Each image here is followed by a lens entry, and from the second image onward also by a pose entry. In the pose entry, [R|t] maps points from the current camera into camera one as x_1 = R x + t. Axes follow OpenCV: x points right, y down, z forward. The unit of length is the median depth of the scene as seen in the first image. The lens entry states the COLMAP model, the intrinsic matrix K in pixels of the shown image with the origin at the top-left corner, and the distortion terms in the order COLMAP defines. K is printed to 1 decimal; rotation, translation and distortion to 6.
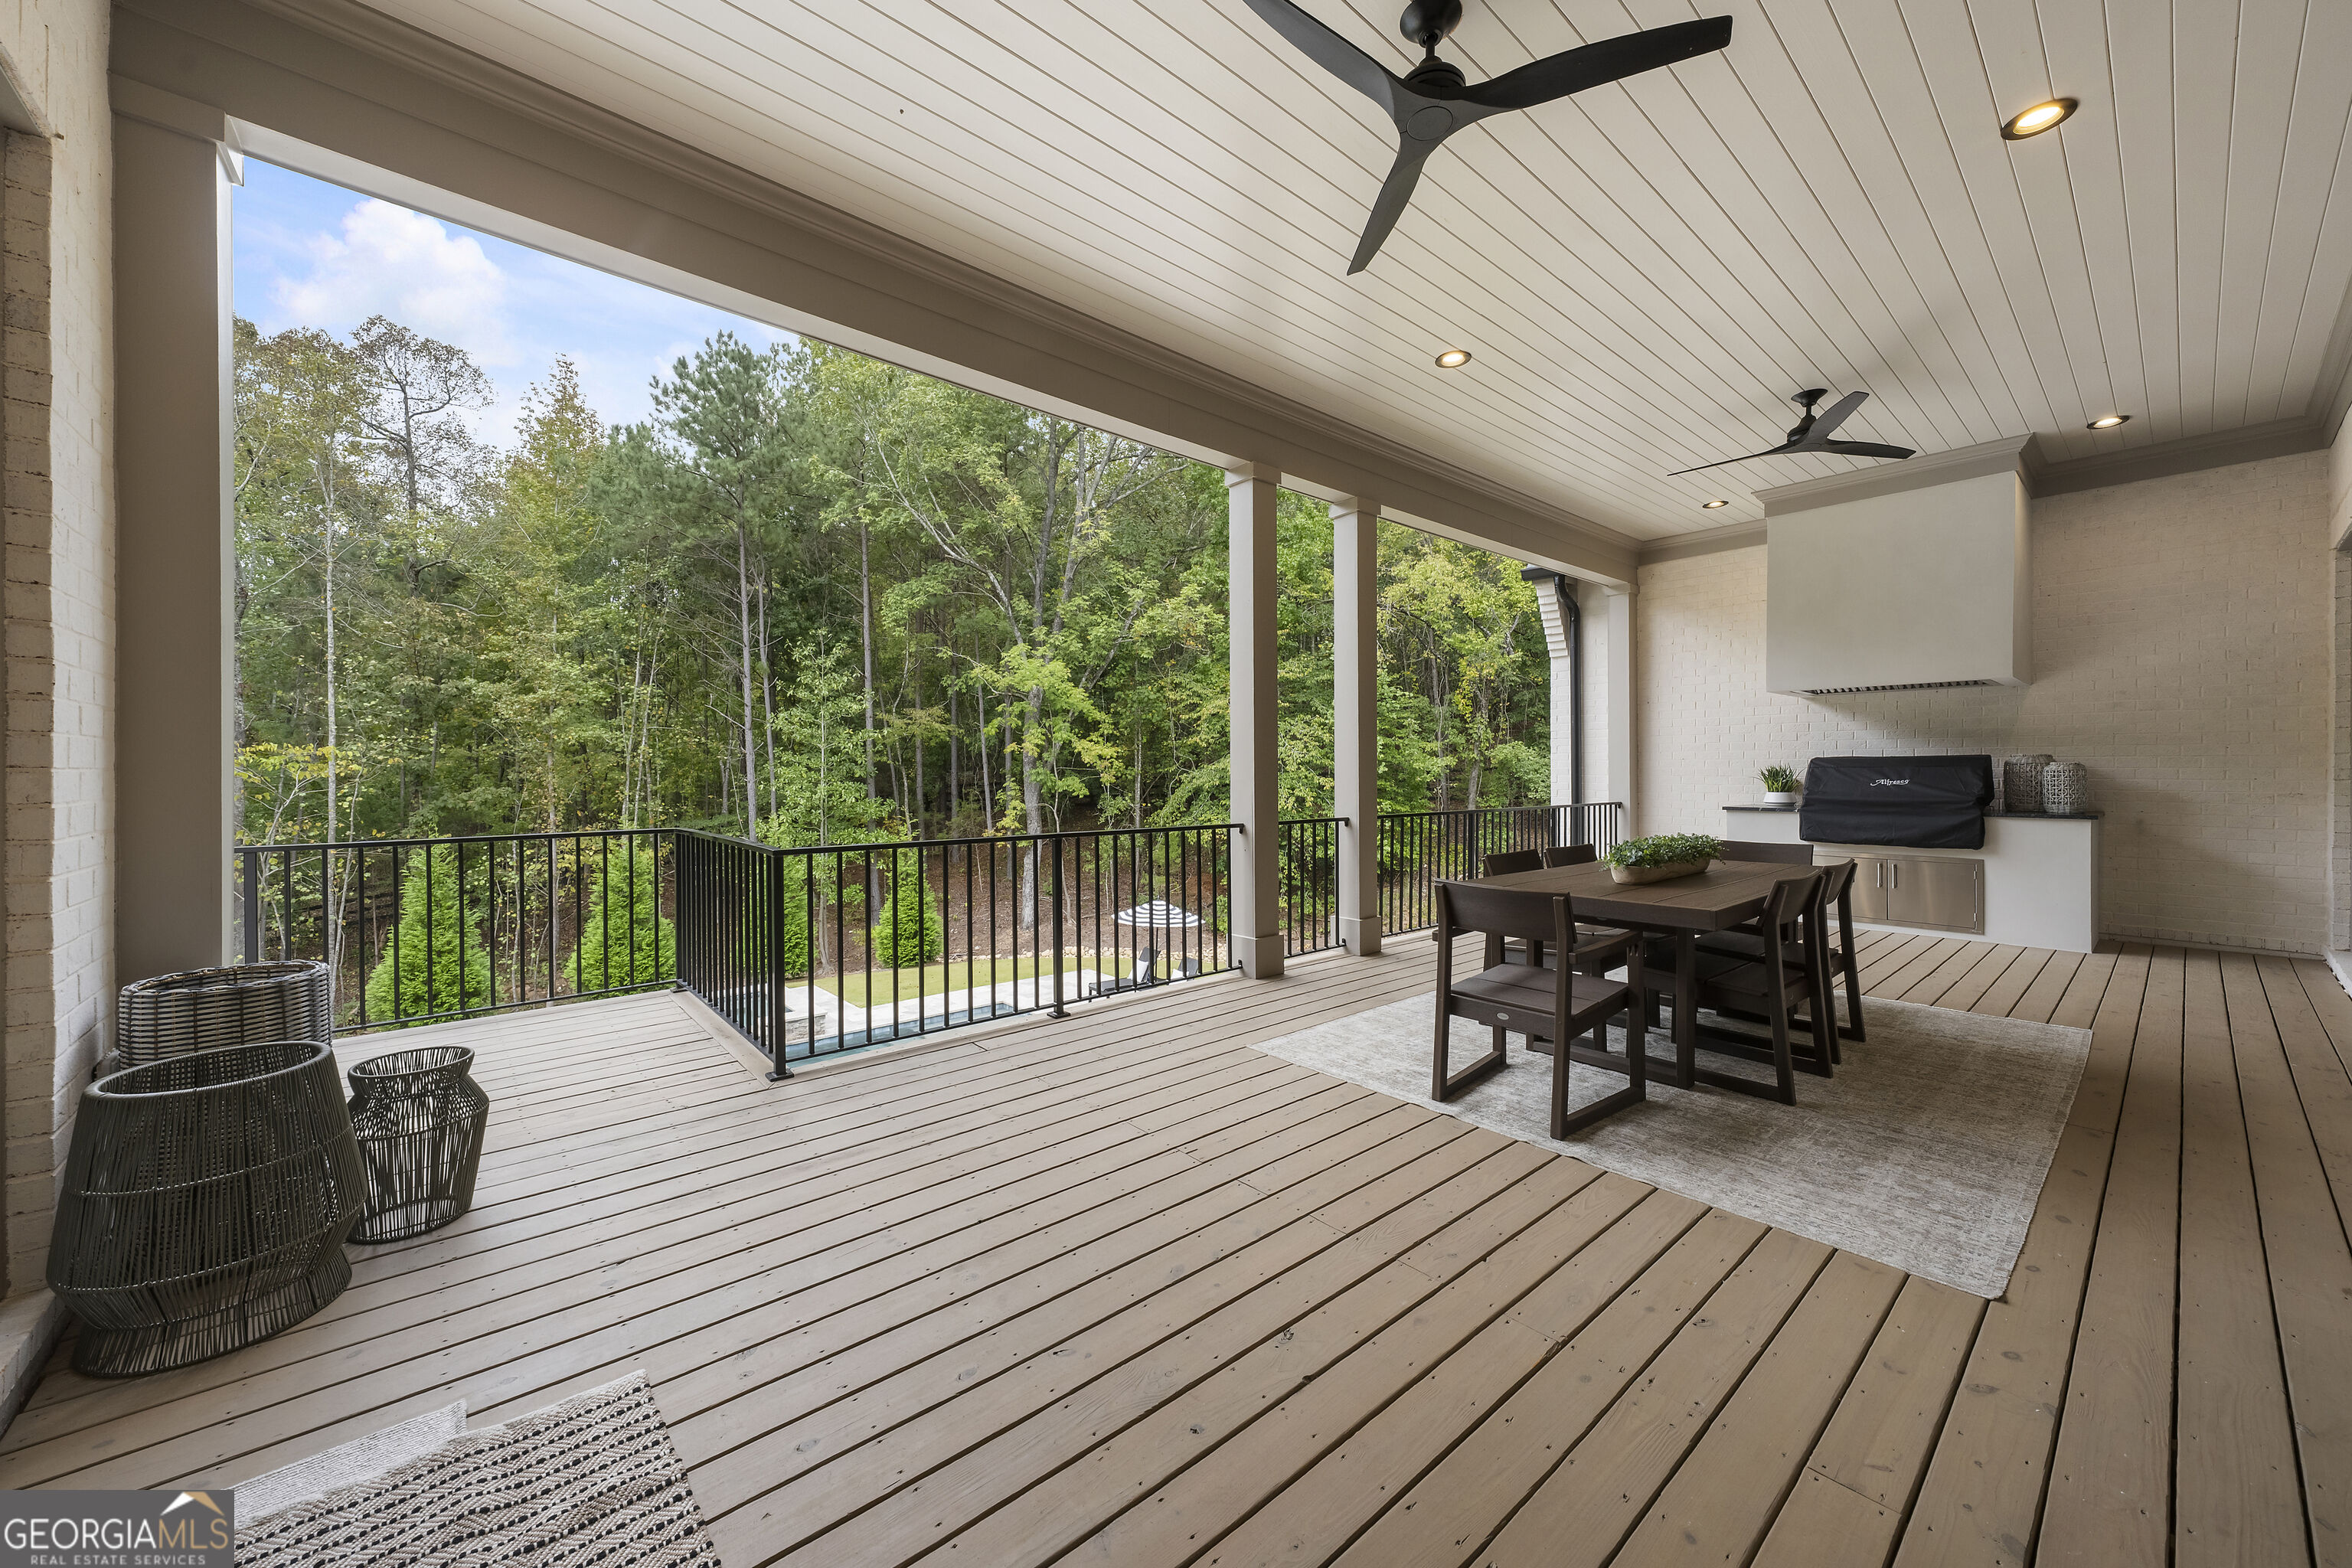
lens RADIAL K [[857.1, 0, 1188.9], [0, 857.1, 769.4], [0, 0, 1]] dist [0.003319, -0.000911]
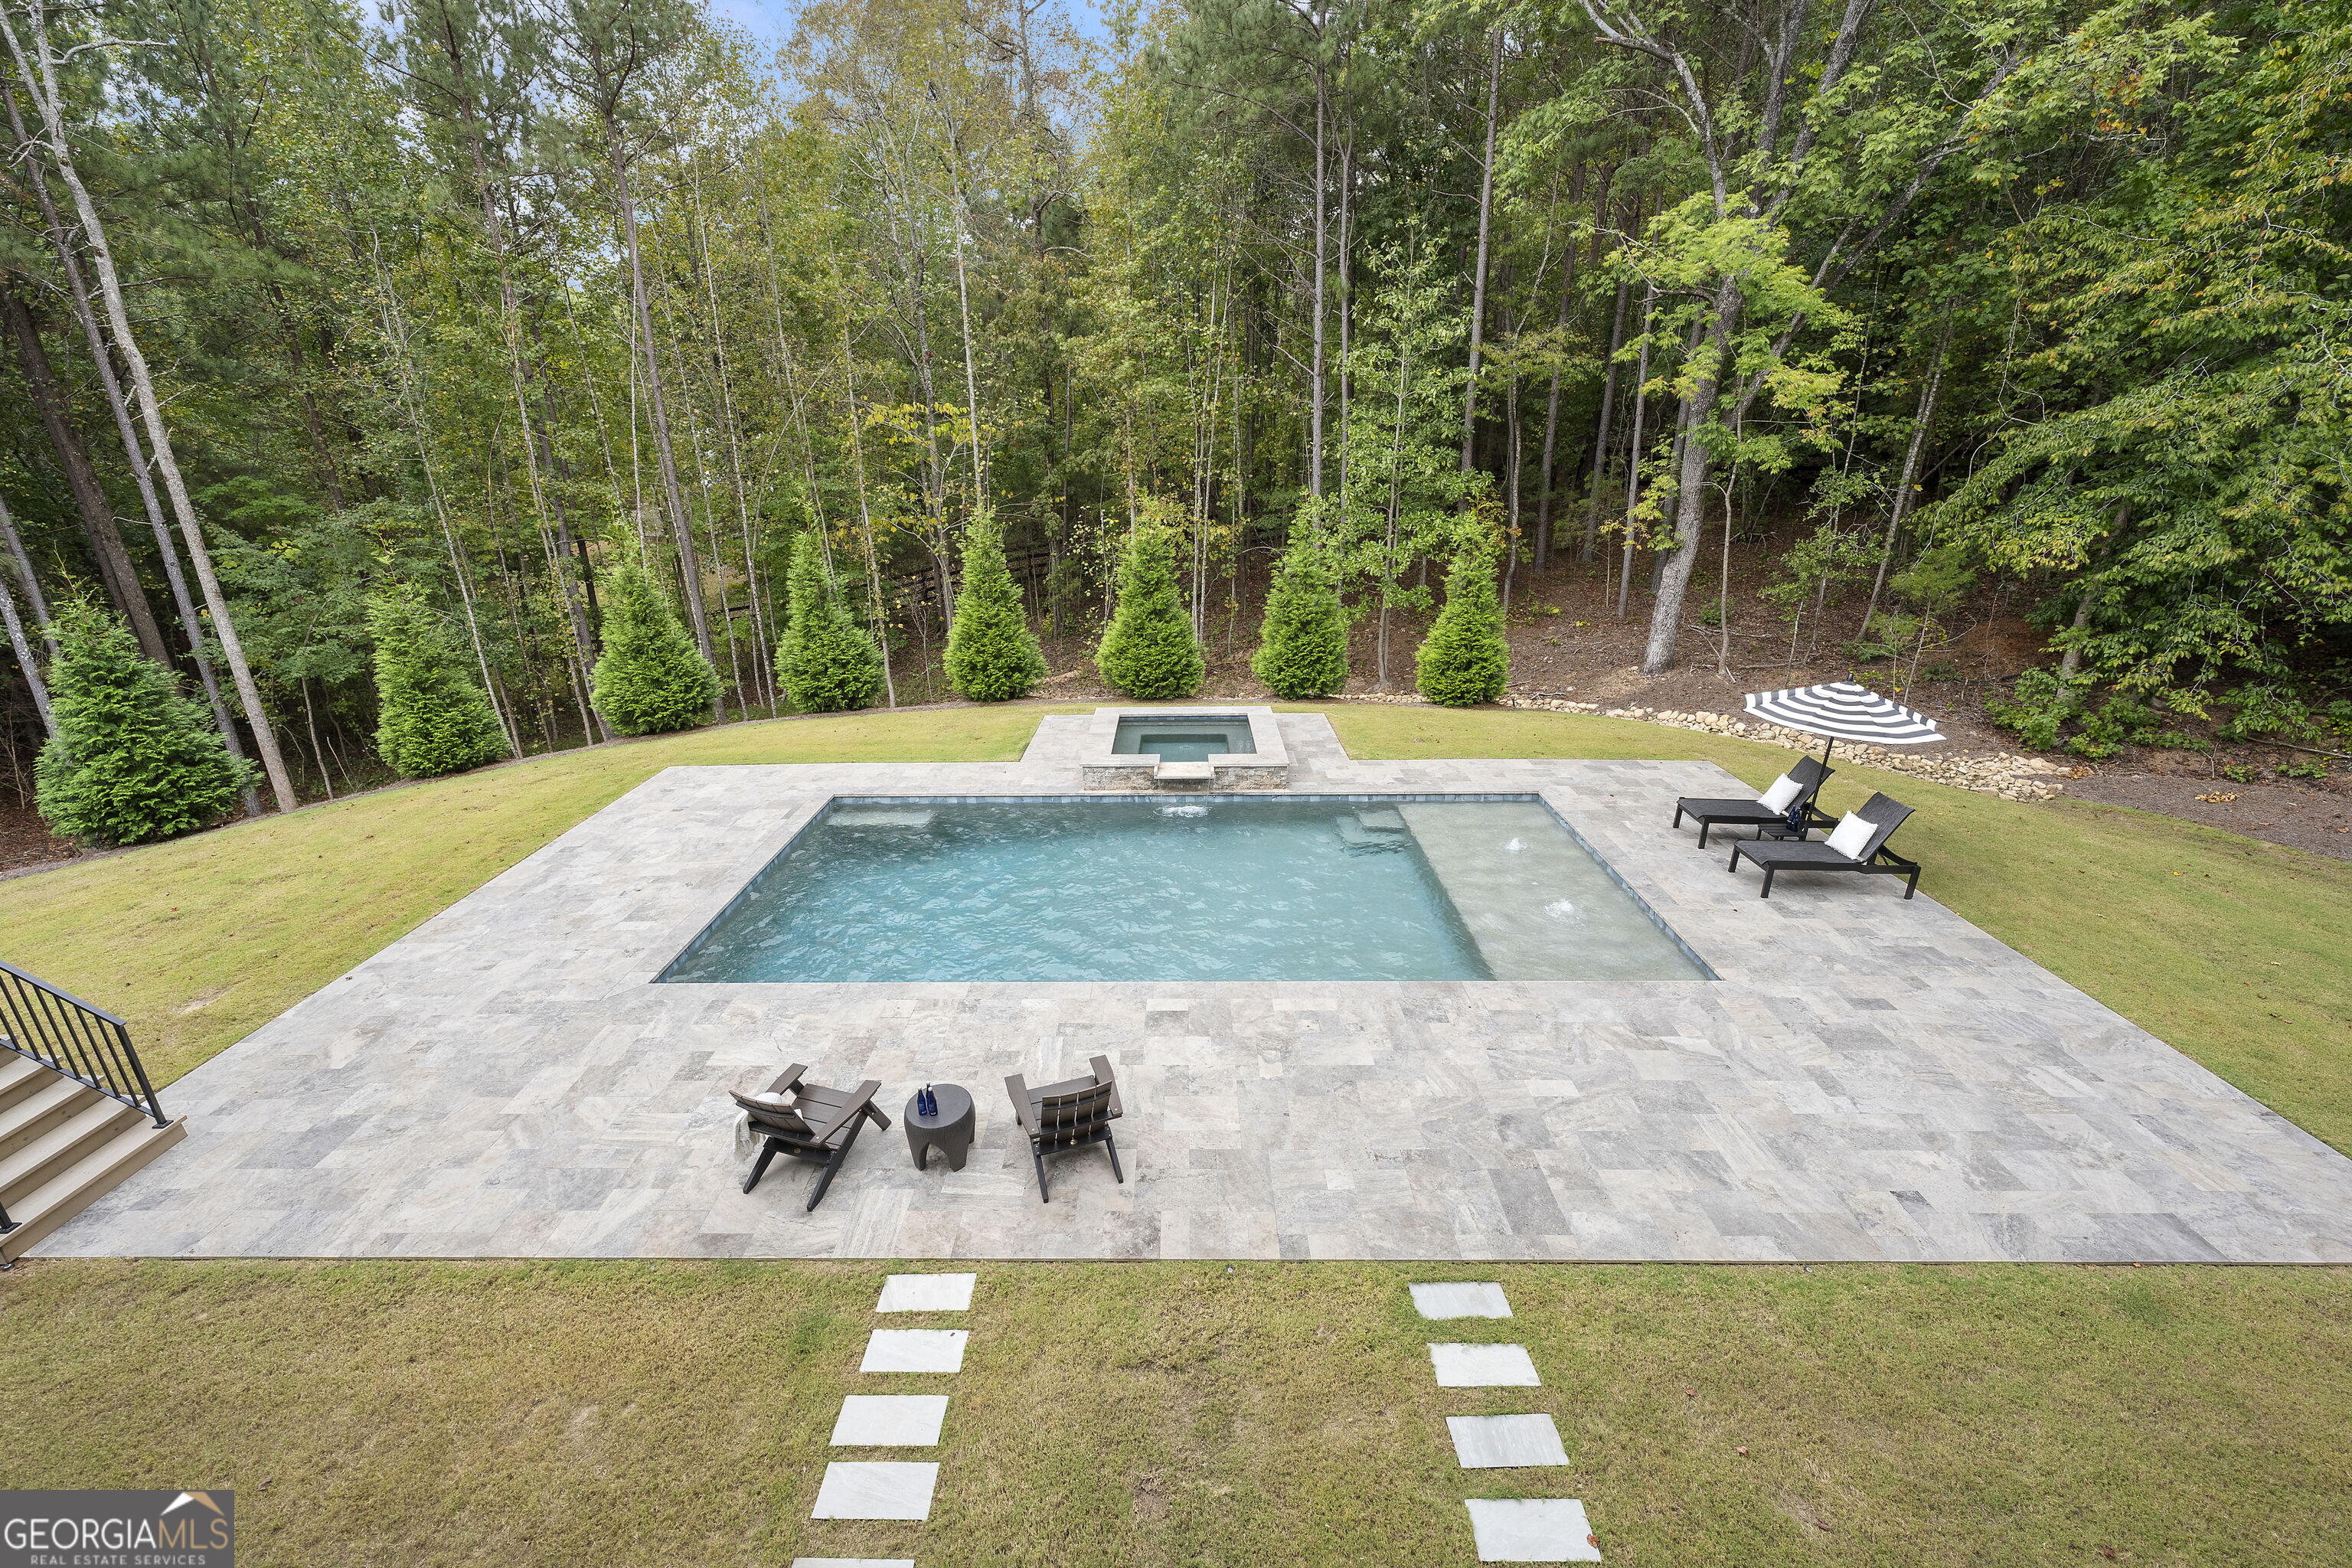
lens RADIAL K [[943.3, 0, 1172.0], [0, 943.3, 794.7], [0, 0, 1]] dist [-0.008094, 0.001474]
pose [[0.742659, 0.230049, -0.628916, 0.023985], [0.013235, 0.933918, 0.357243, 0.002541], [0.669539, -0.273633, 0.690537, 0.206337]]
